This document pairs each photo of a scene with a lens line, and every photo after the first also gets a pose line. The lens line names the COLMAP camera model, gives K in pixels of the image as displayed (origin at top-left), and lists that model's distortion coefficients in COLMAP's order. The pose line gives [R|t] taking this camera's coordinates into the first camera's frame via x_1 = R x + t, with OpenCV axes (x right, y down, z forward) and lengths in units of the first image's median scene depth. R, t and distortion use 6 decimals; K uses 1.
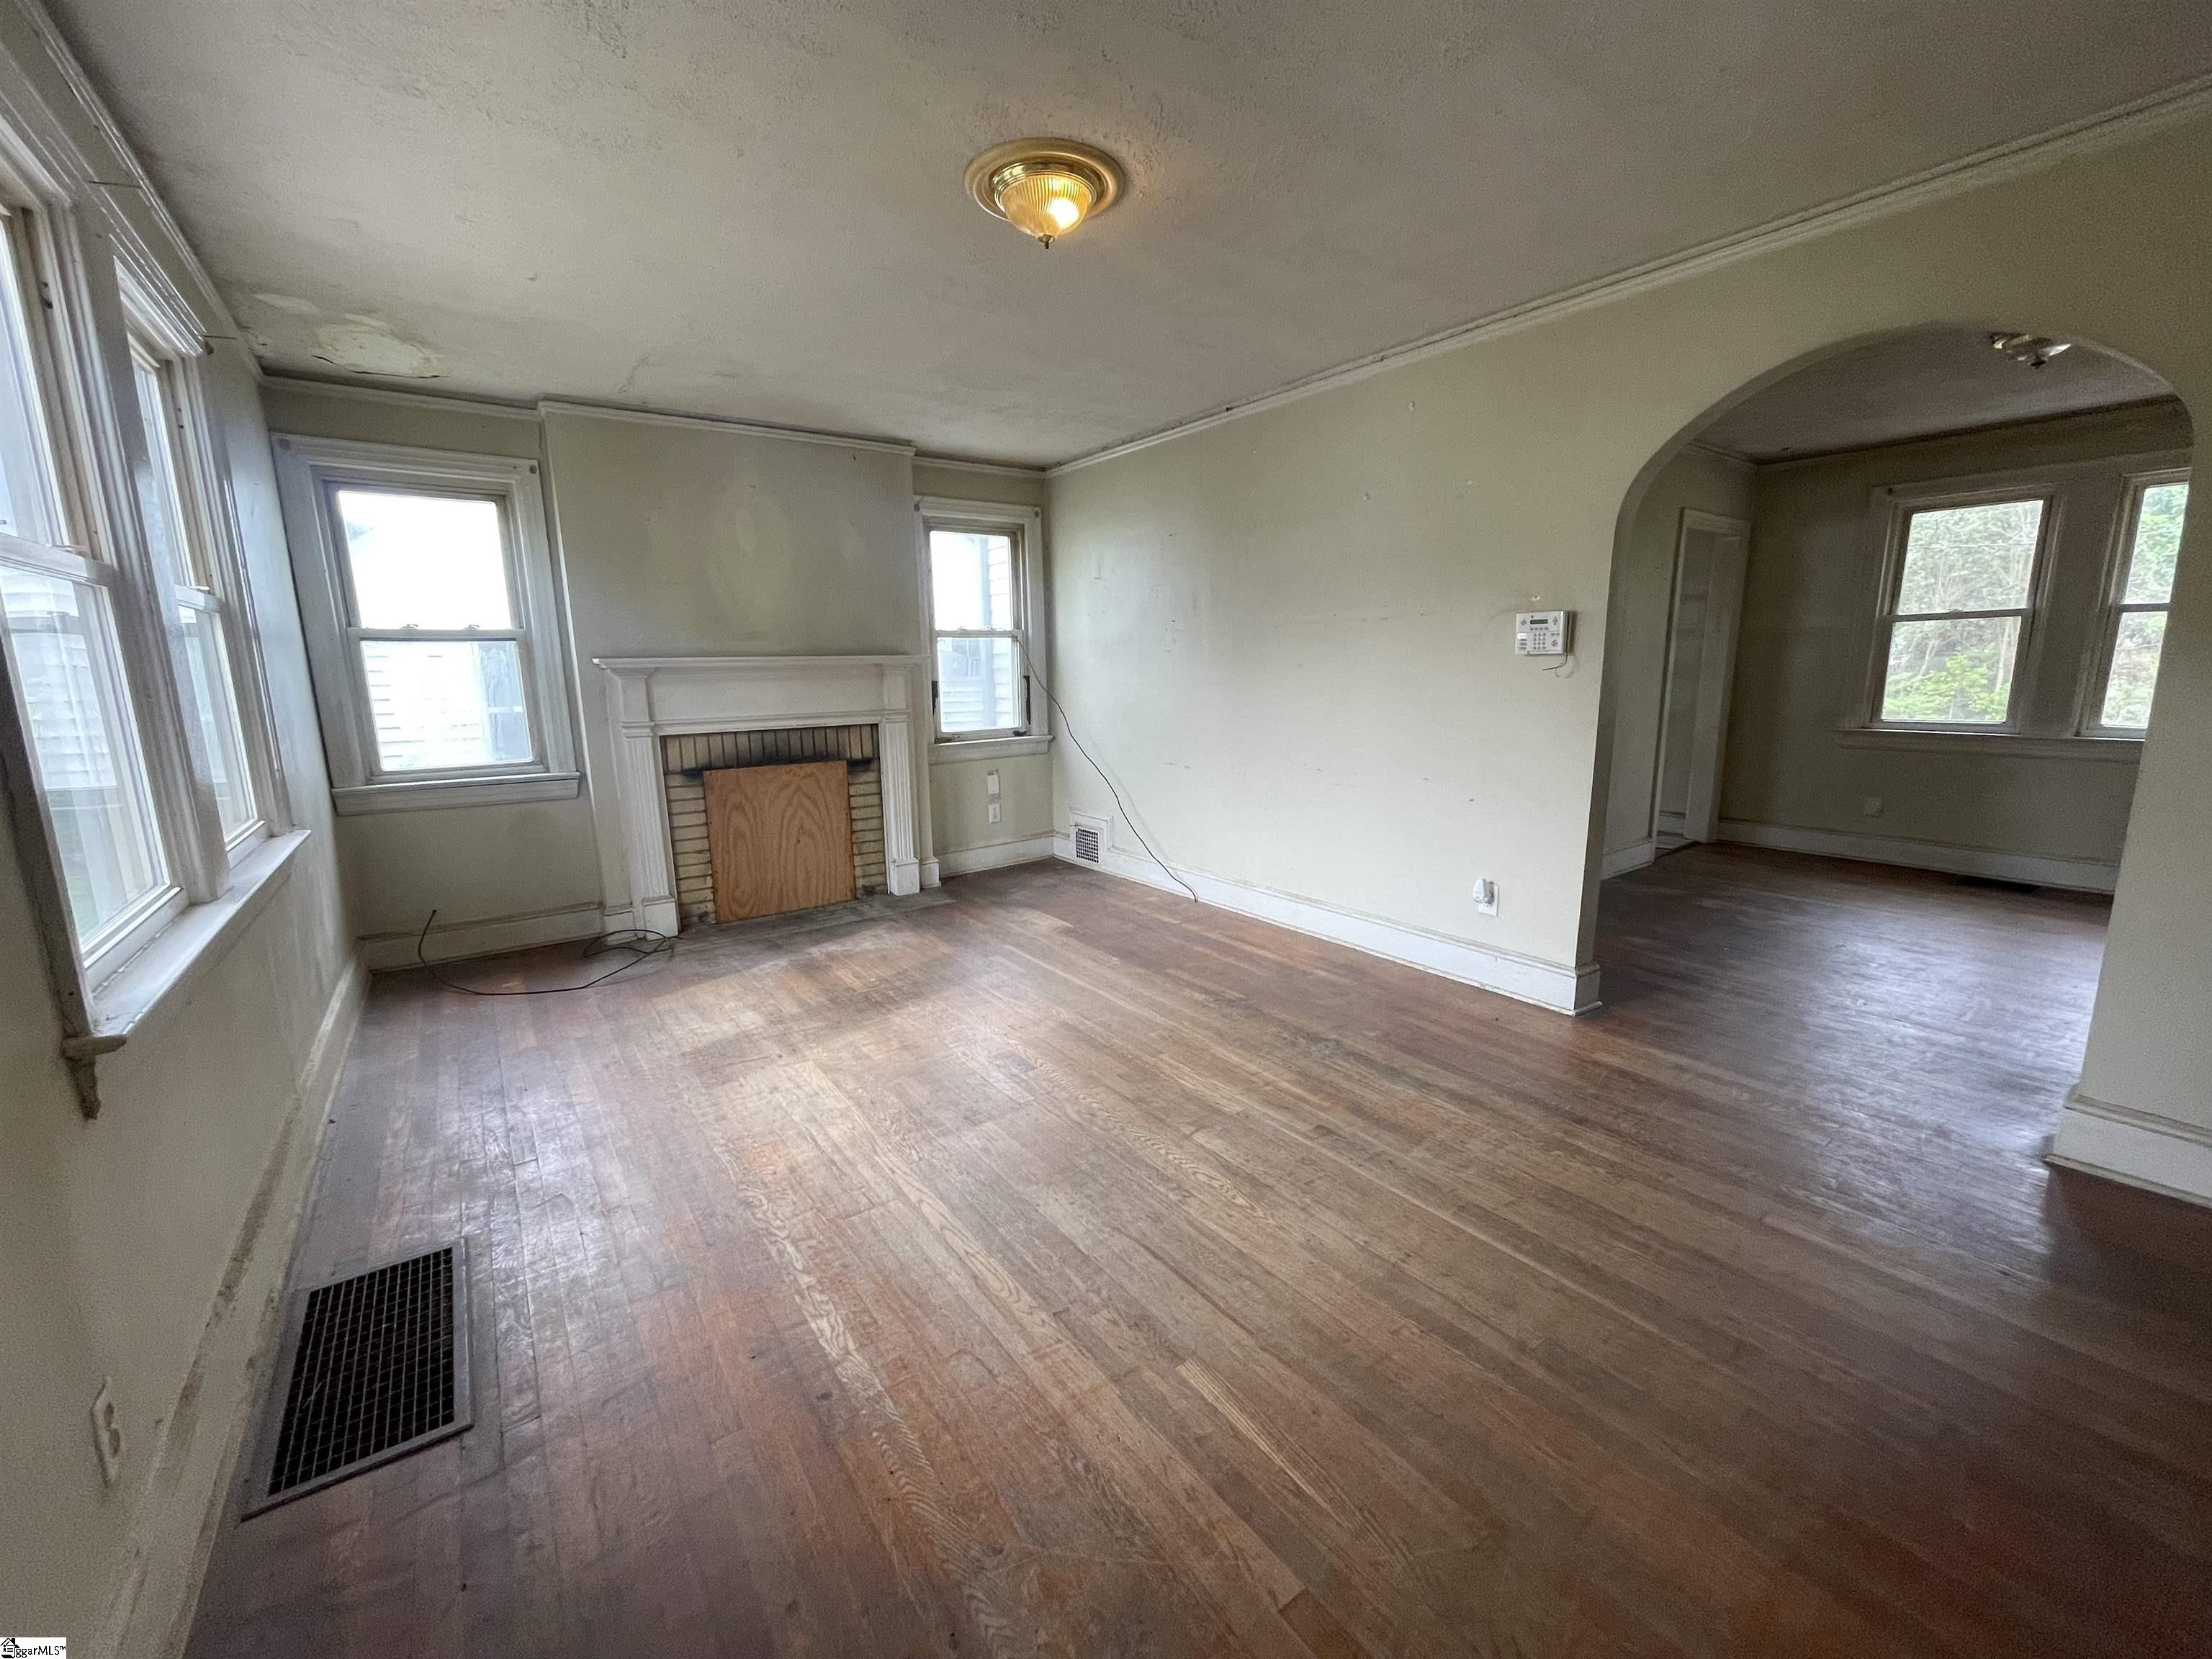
lens RADIAL K [[896.5, 0, 1100.3], [0, 896.5, 828.9], [0, 0, 1]] dist [-0.001881, -0.000297]
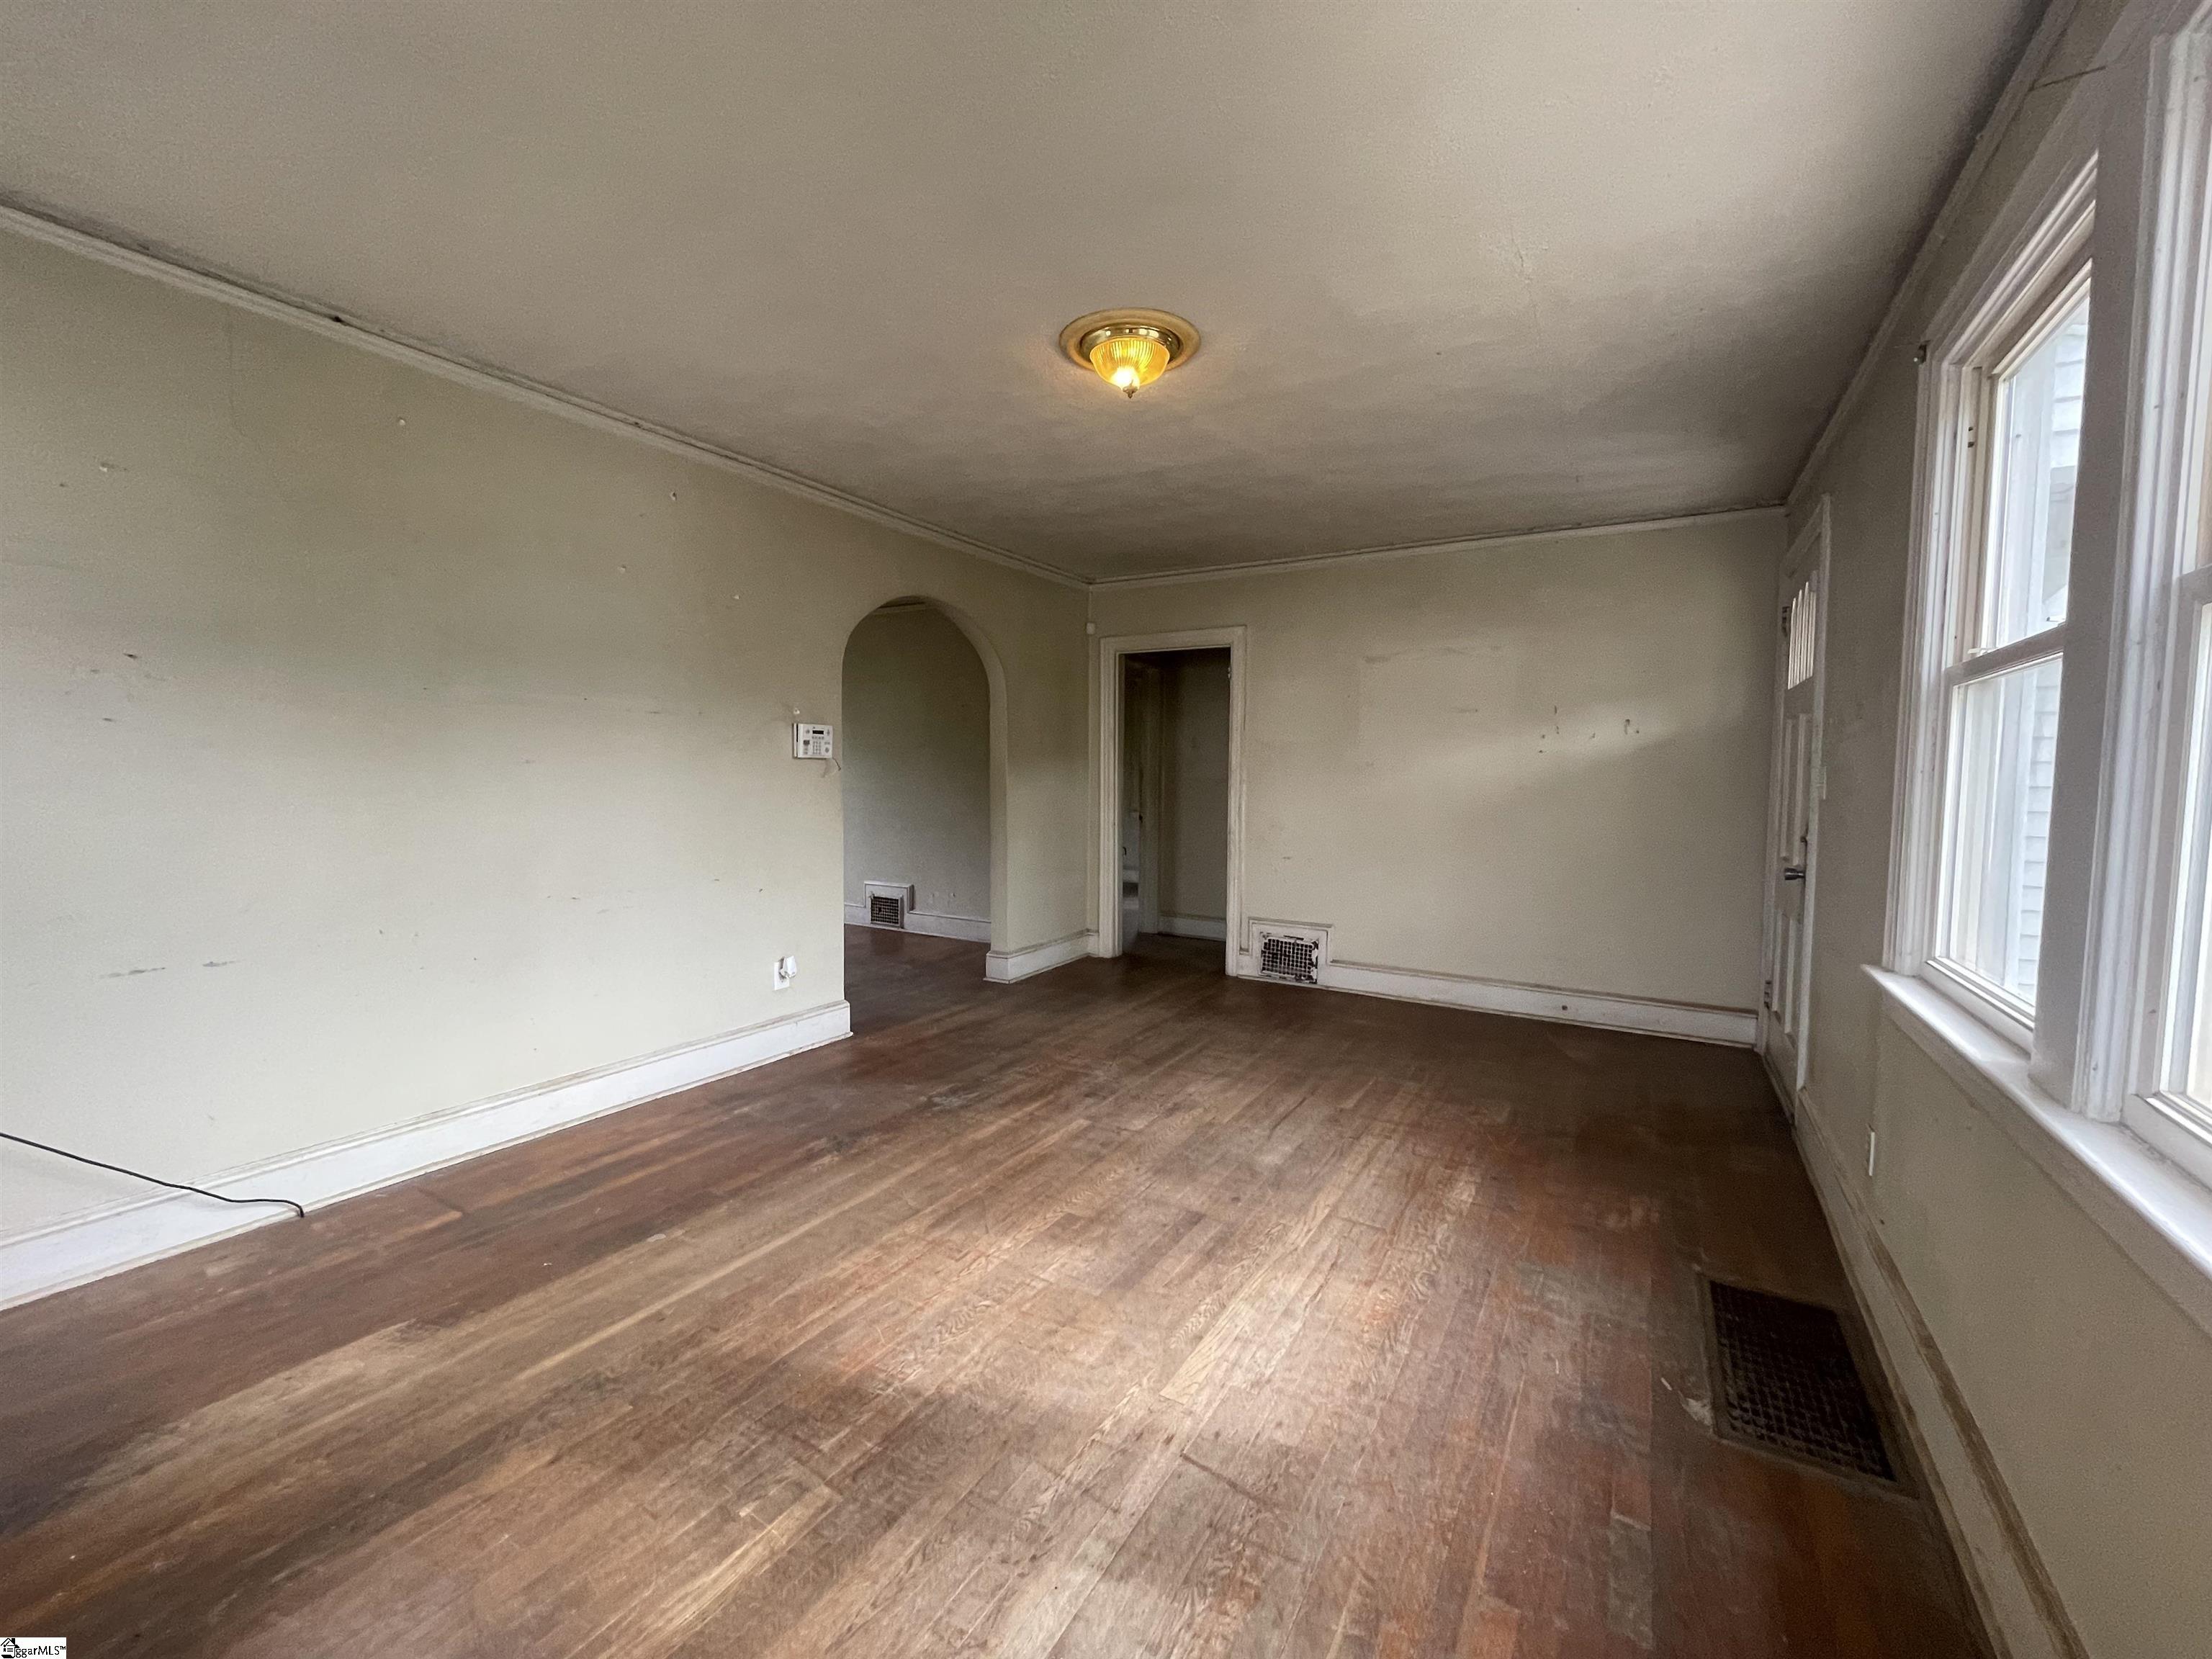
lens RADIAL K [[896.5, 0, 1100.4], [0, 896.5, 827.8], [0, 0, 1]] dist [-0.001881, -0.000297]
pose [[-0.391001, -0.049160, 0.919077, -0.779030], [0.162756, 0.979143, 0.121614, -0.181935], [-0.905886, 0.197136, -0.374844, 1.094716]]
